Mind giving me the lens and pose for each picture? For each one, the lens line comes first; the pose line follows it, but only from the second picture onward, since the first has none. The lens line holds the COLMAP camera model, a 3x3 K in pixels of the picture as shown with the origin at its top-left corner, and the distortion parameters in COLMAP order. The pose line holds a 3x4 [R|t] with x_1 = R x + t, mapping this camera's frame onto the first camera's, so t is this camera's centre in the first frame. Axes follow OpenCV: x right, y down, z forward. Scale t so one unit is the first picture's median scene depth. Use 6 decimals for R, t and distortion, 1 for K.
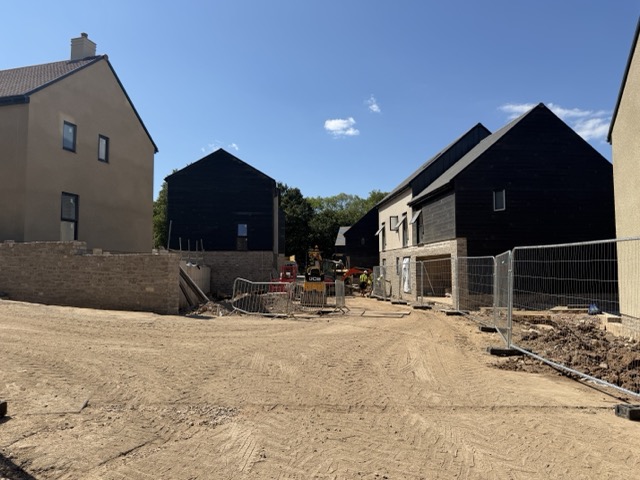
lens RADIAL K [[446.8, 0, 305.6], [0, 446.8, 240.8], [0, 0, 1]] dist [-0.007809, -0.009526]
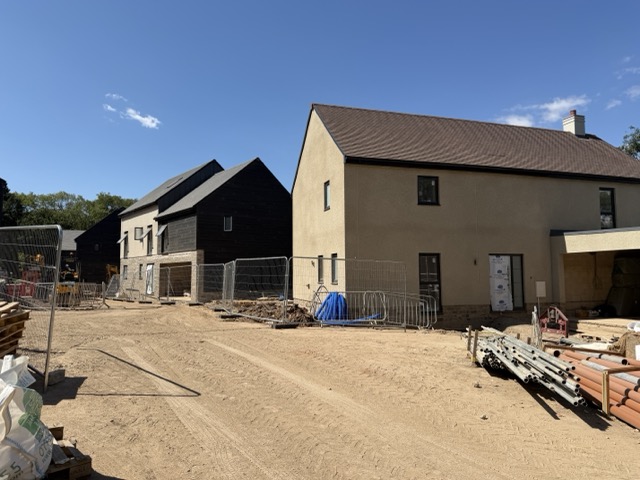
lens RADIAL K [[446.8, 0, 320.3], [0, 446.8, 238.4], [0, 0, 1]] dist [-0.007809, -0.009526]
pose [[0.812987, 0.043709, 0.580639, -0.098611], [-0.031130, 0.999015, -0.031617, -0.007172], [-0.581449, 0.007629, 0.813547, -0.214557]]
